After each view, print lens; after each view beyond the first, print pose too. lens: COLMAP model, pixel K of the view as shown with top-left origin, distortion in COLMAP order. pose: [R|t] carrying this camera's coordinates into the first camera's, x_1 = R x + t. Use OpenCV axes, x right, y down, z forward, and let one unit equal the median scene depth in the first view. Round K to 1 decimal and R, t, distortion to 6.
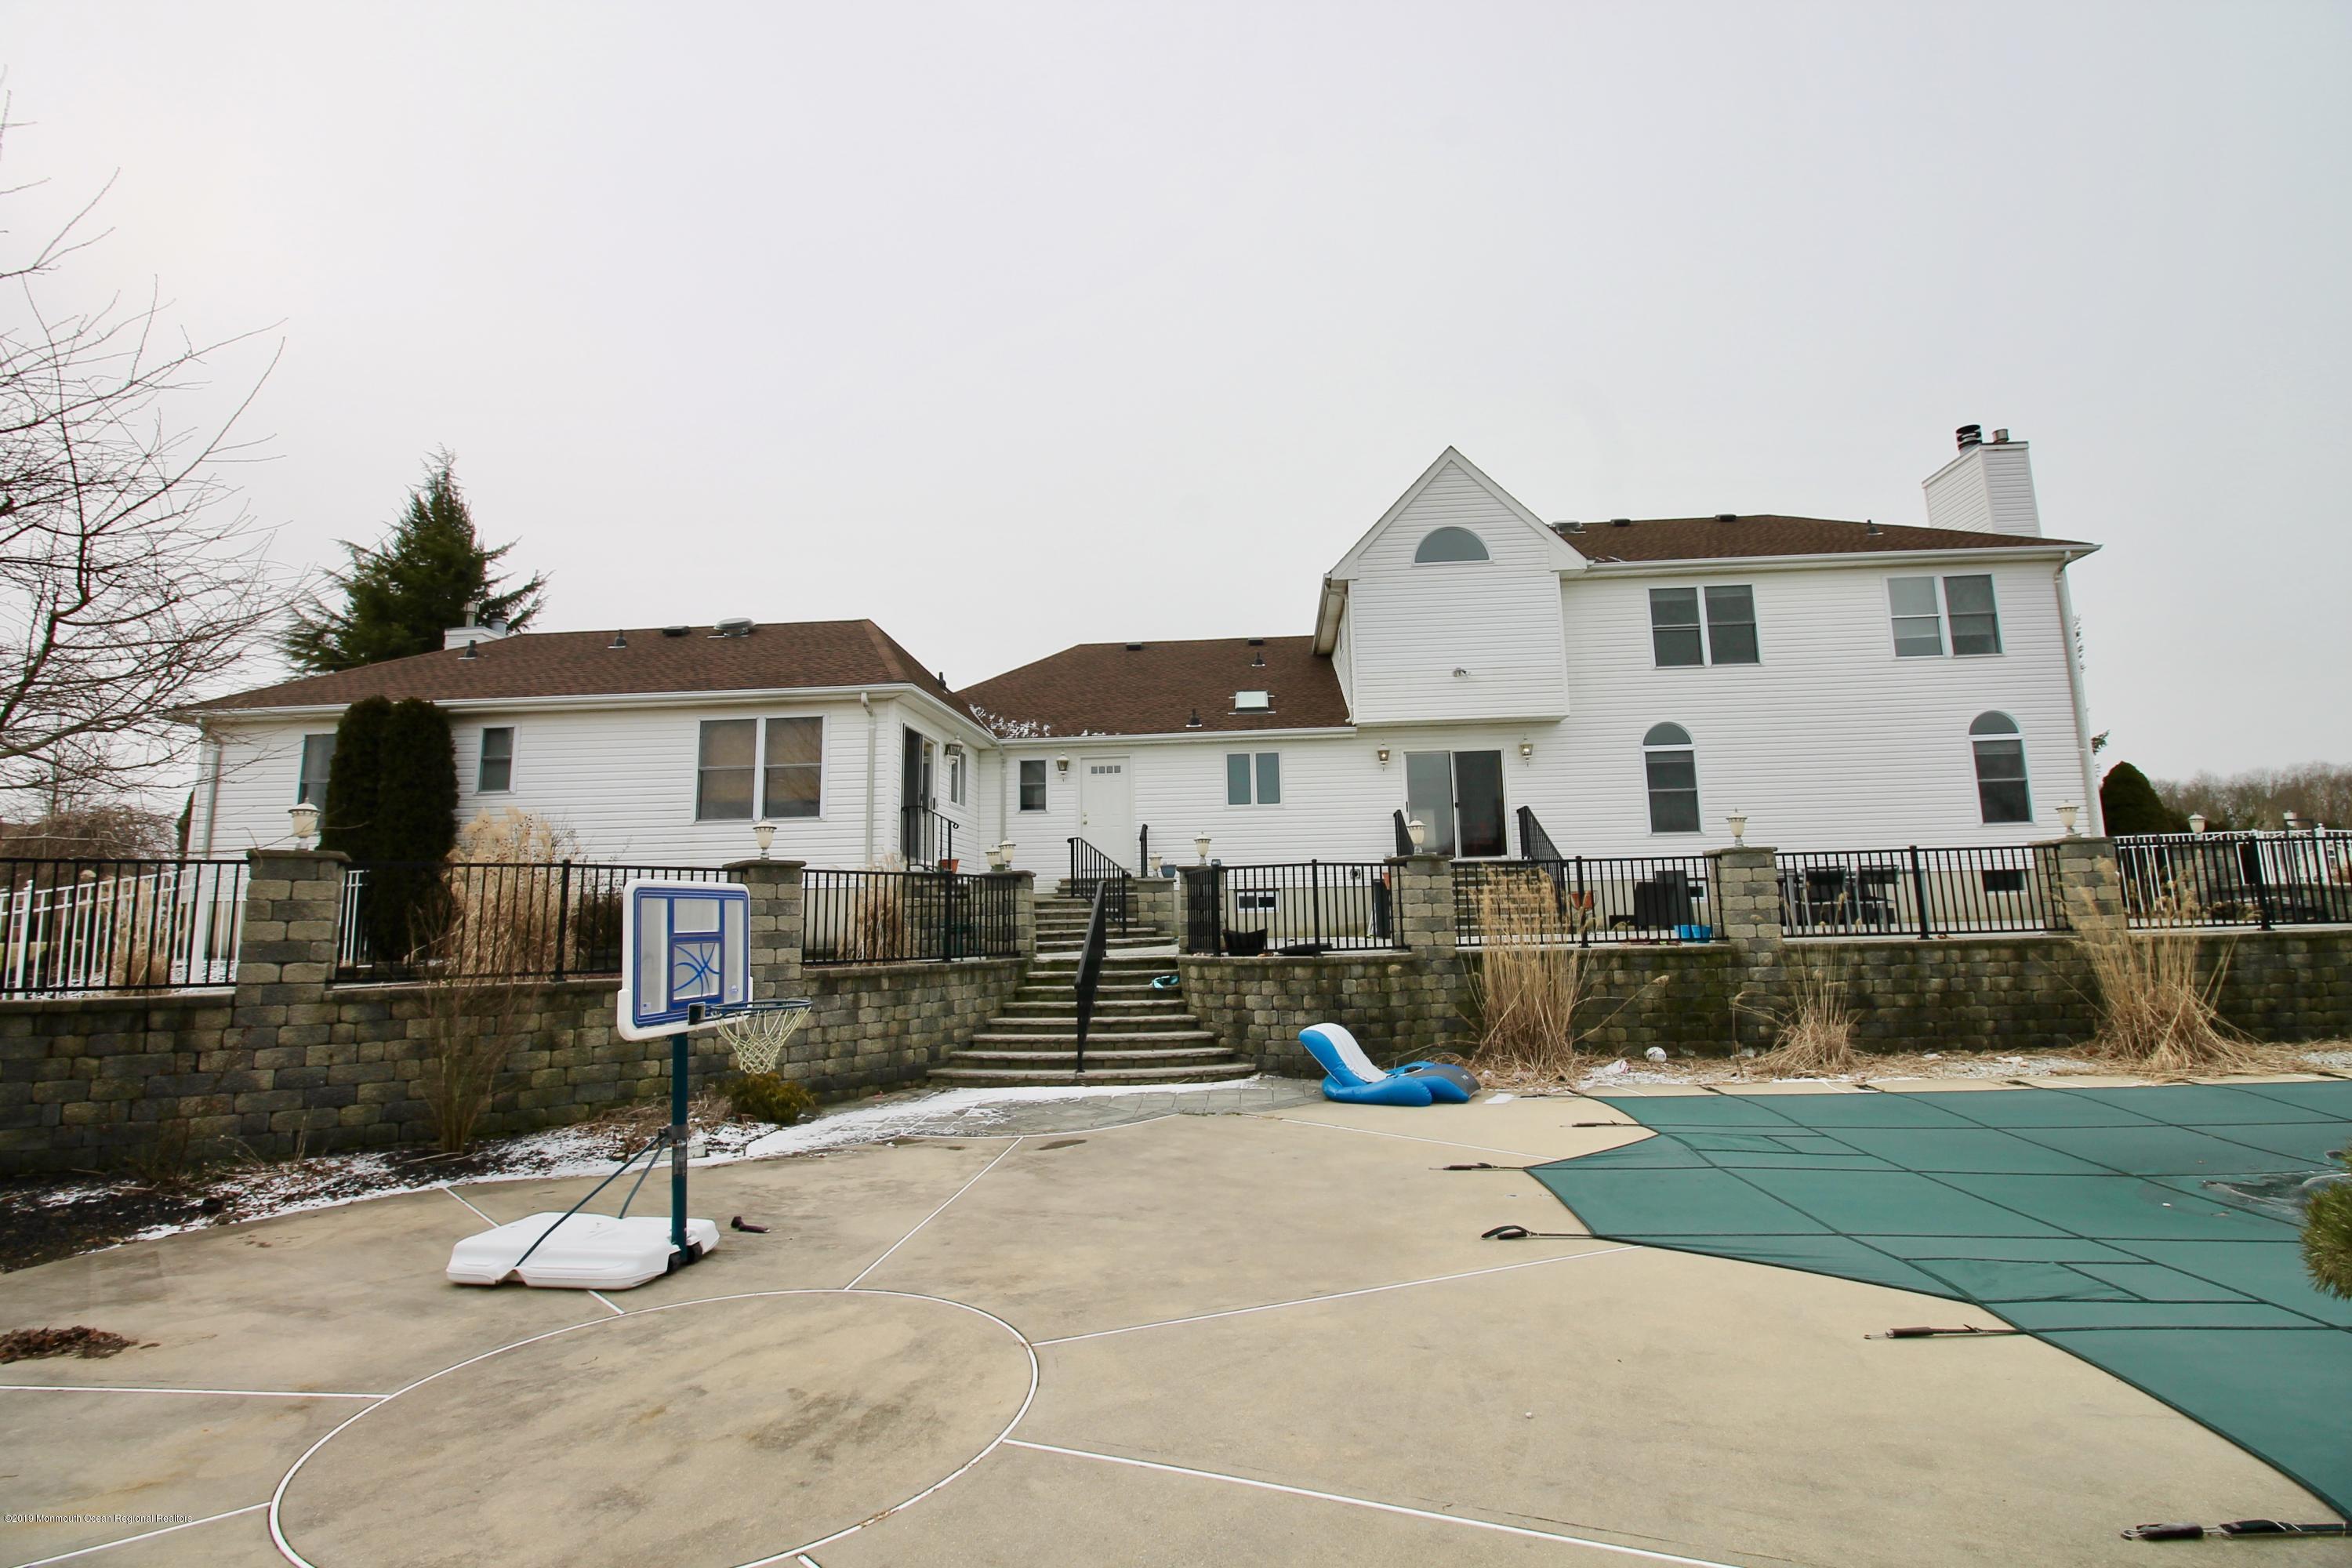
lens RADIAL K [[1101.2, 0, 1166.0], [0, 1101.2, 772.5], [0, 0, 1]] dist [-0.003015, -0.010664]
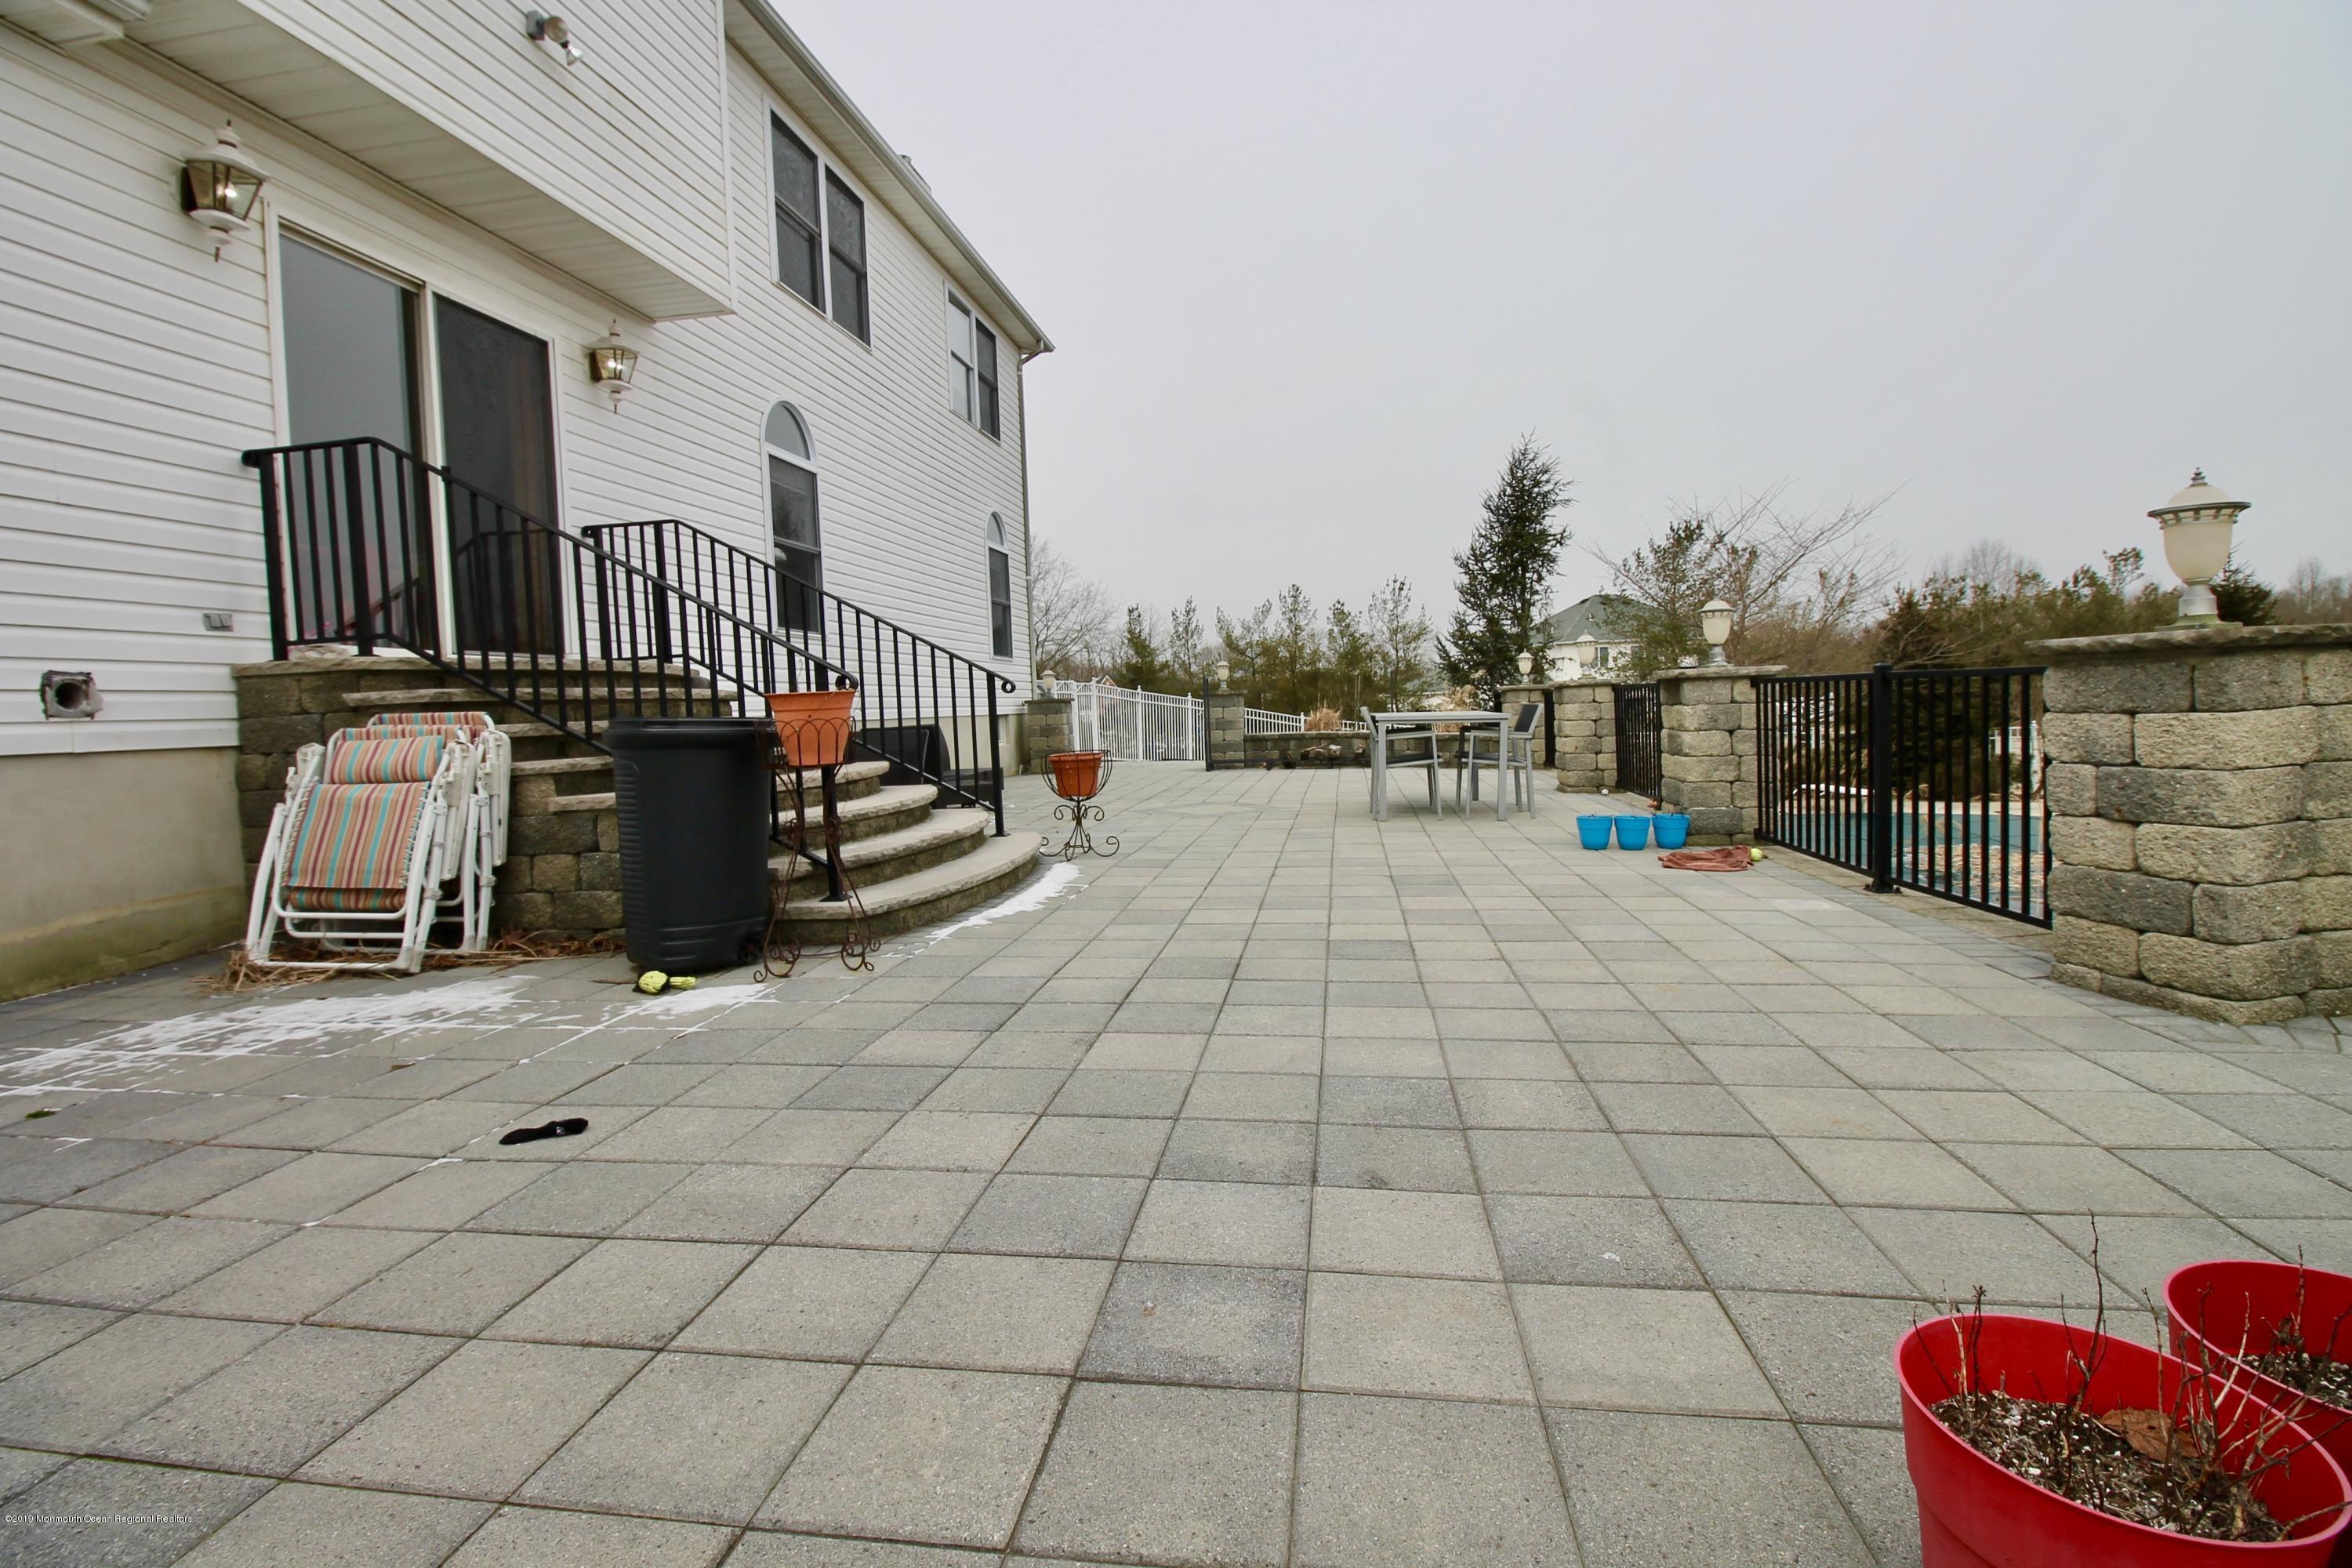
lens RADIAL K [[1101.2, 0, 1174.9], [0, 1101.2, 765.2], [0, 0, 1]] dist [-0.003015, -0.010664]
pose [[0.052515, -0.029380, 0.998188, -0.041768], [-0.097346, 0.994656, 0.034398, 0.127521], [-0.993864, -0.098976, 0.049374, 1.256141]]
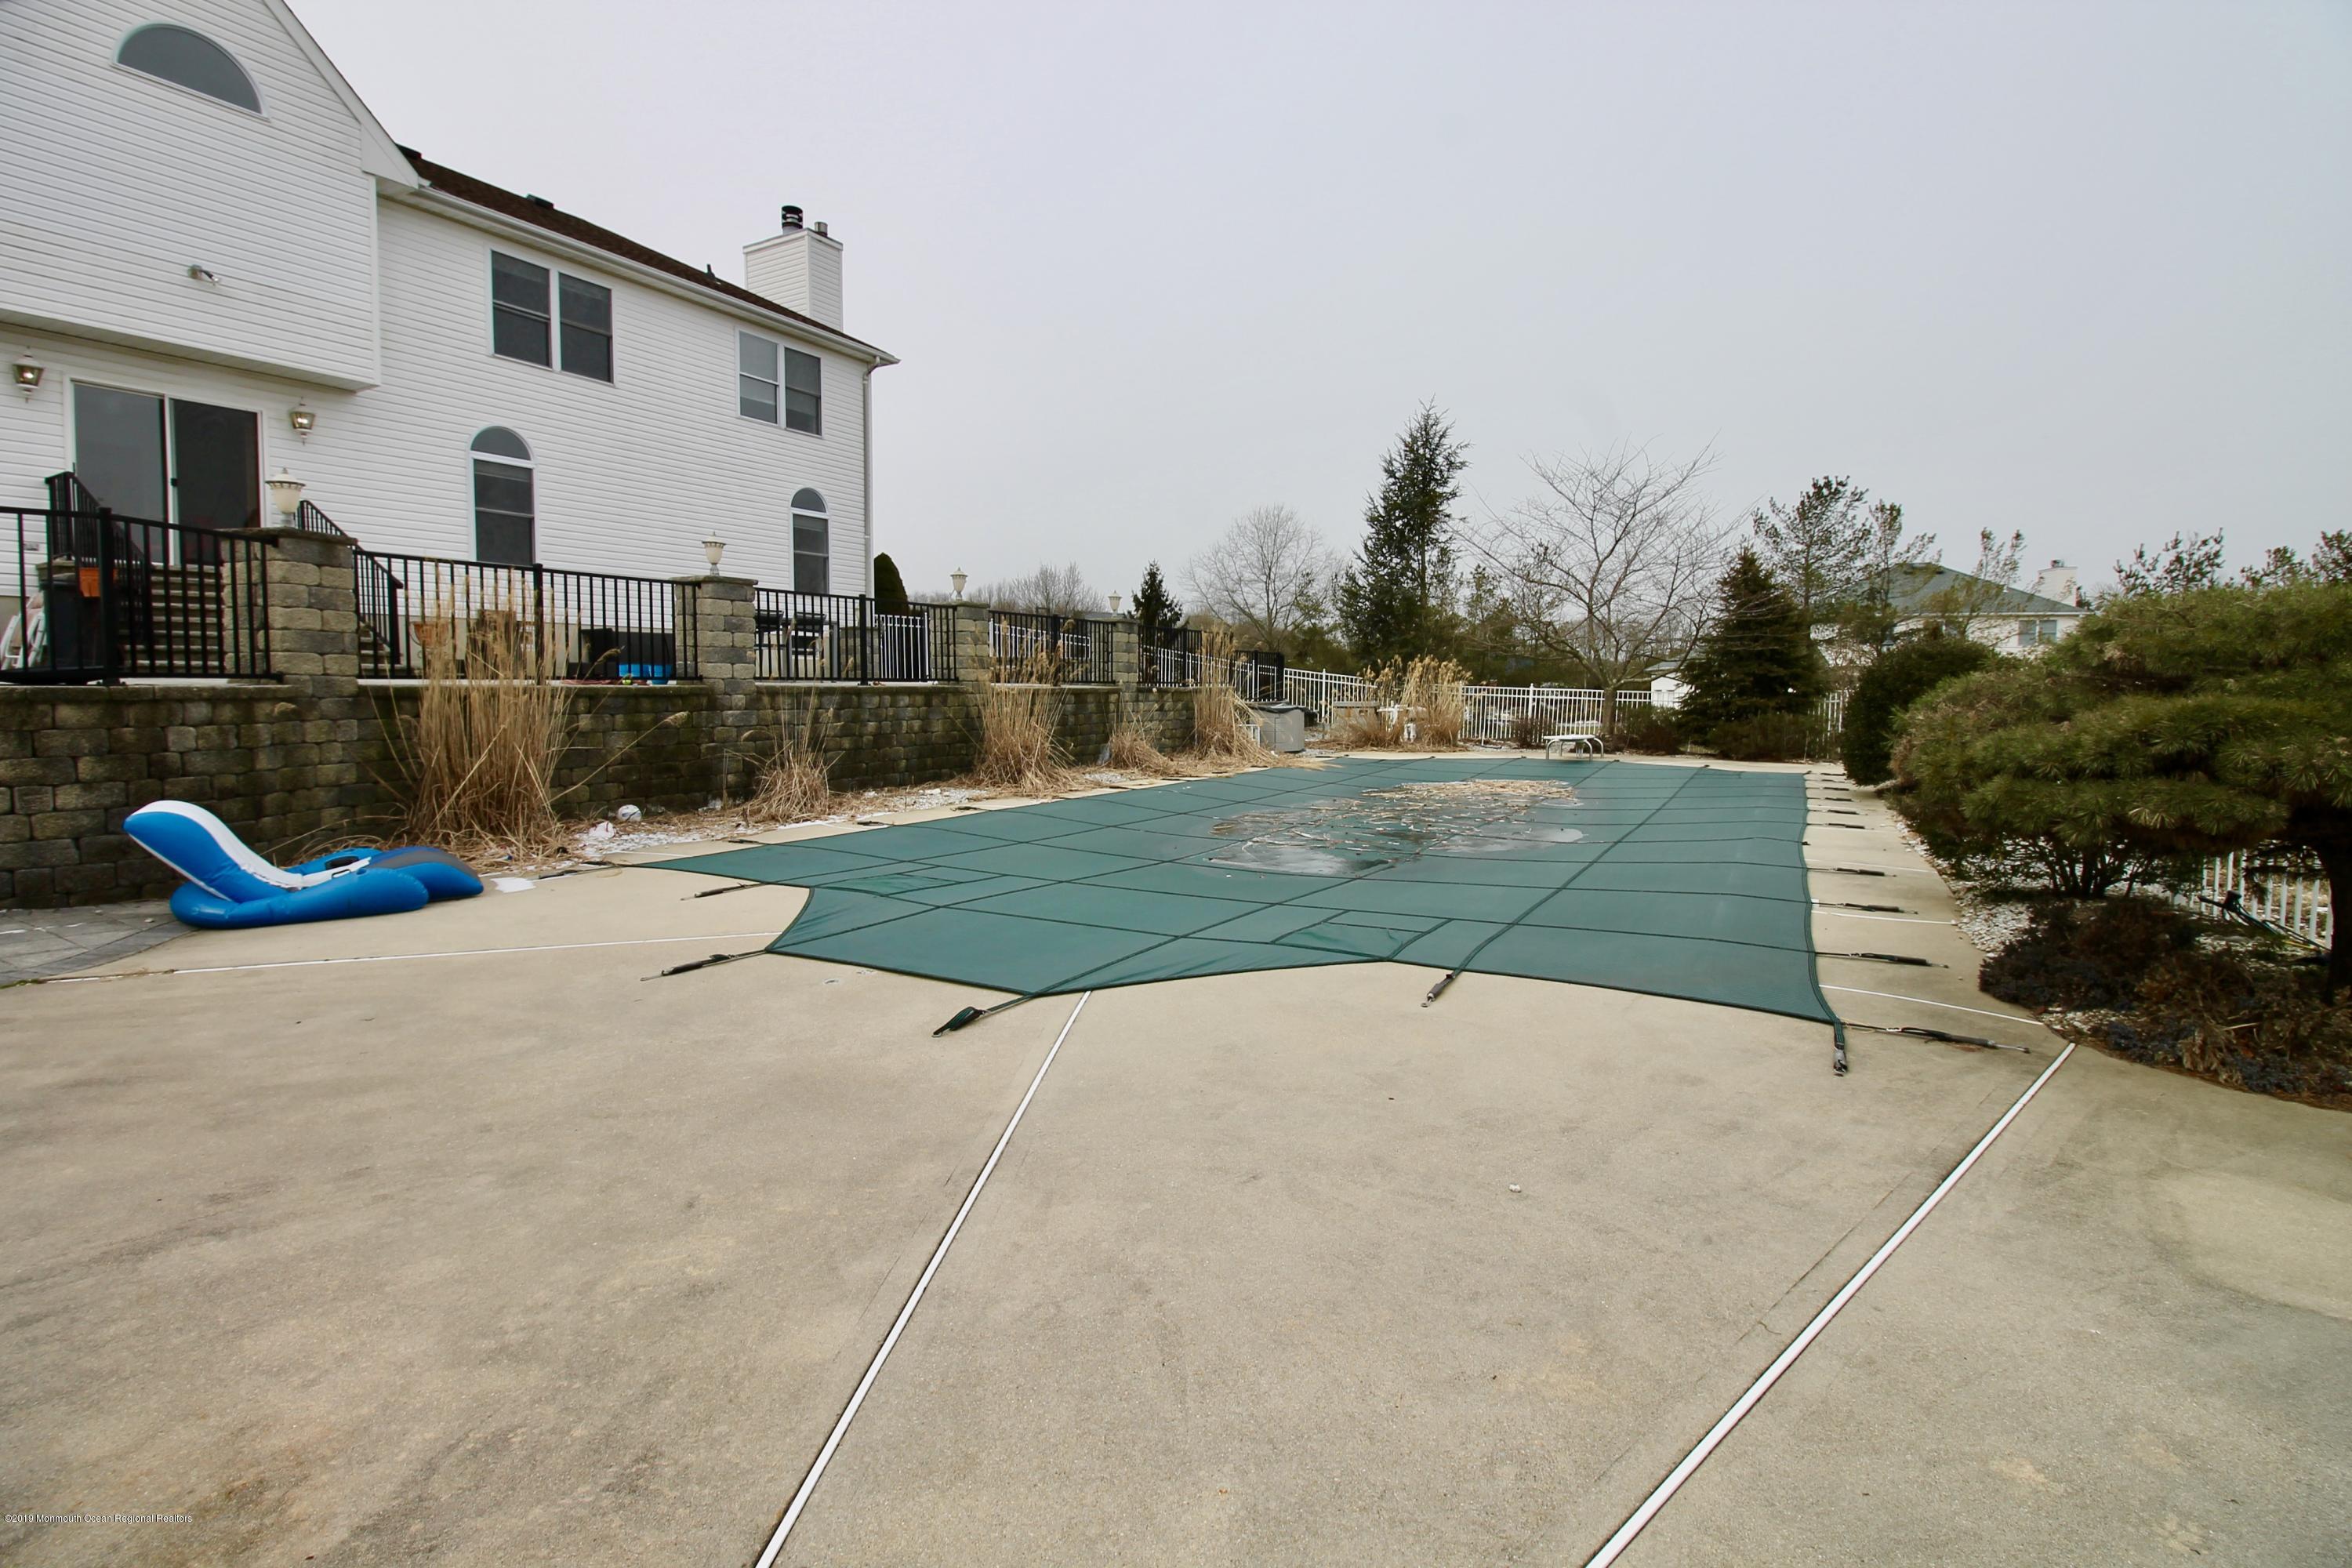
lens RADIAL K [[1101.2, 0, 1181.5], [0, 1101.2, 769.2], [0, 0, 1]] dist [-0.003015, -0.010664]
pose [[0.410495, -0.041526, 0.910917, -0.135738], [-0.135821, 0.985035, 0.106111, 0.076832], [-0.901691, -0.167279, 0.398711, 0.291730]]
